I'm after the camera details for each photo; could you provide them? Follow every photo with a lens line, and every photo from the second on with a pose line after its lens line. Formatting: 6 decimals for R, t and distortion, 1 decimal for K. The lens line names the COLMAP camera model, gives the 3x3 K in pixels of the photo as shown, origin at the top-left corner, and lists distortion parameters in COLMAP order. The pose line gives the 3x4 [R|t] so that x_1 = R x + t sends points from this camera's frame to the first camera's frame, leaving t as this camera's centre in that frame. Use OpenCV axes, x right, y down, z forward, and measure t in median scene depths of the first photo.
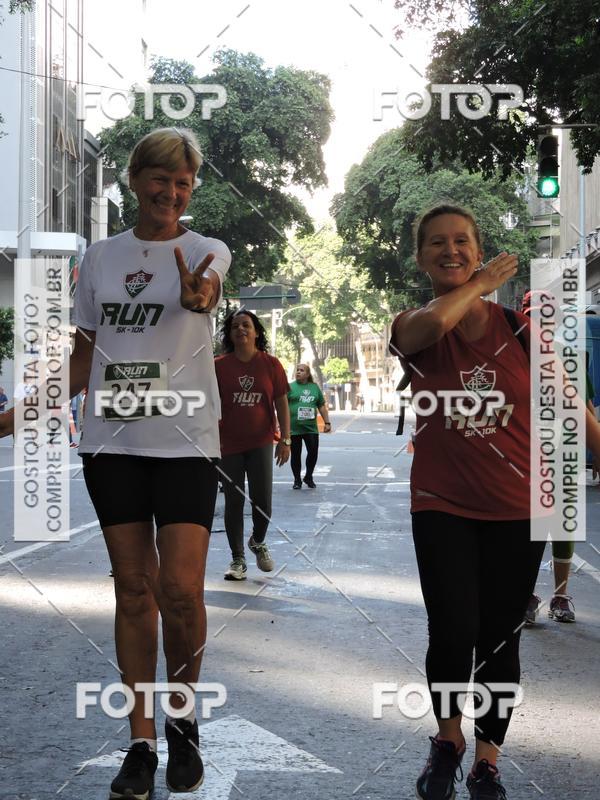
lens RADIAL K [[2318.5, 0, 302.3], [0, 2318.5, 407.3], [0, 0, 1]] dist [0.035615, 0.000000]
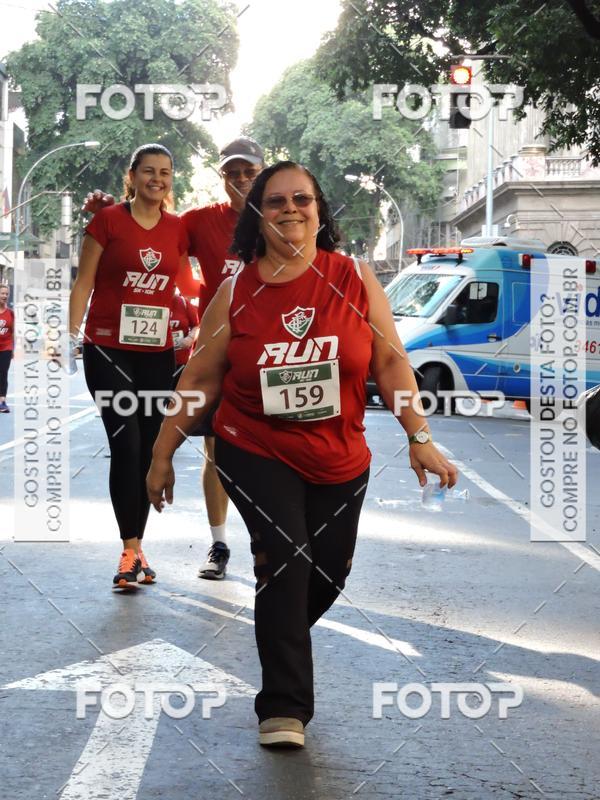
lens RADIAL K [[2318.5, 0, 317.3], [0, 2318.5, 400.7], [0, 0, 1]] dist [0.035615, 0.000000]
pose [[0.998692, 0.014515, 0.049031, -0.001171], [-0.015823, 0.999526, 0.026392, 0.000523], [-0.048624, -0.027133, 0.998449, 0.002197]]
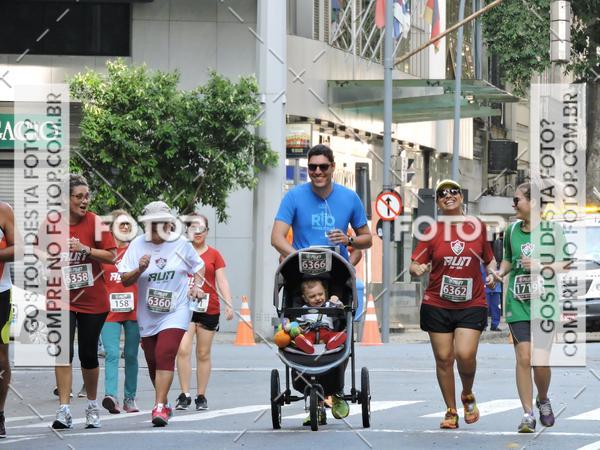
lens RADIAL K [[1738.9, 0, 294.3], [0, 1738.9, 224.1], [0, 0, 1]] dist [0.035615, 0.000000]
pose [[0.987519, -0.001526, -0.157494, -0.060986], [-0.001119, 0.999860, -0.016700, -0.007670], [0.157498, 0.016668, 0.987379, 0.668019]]
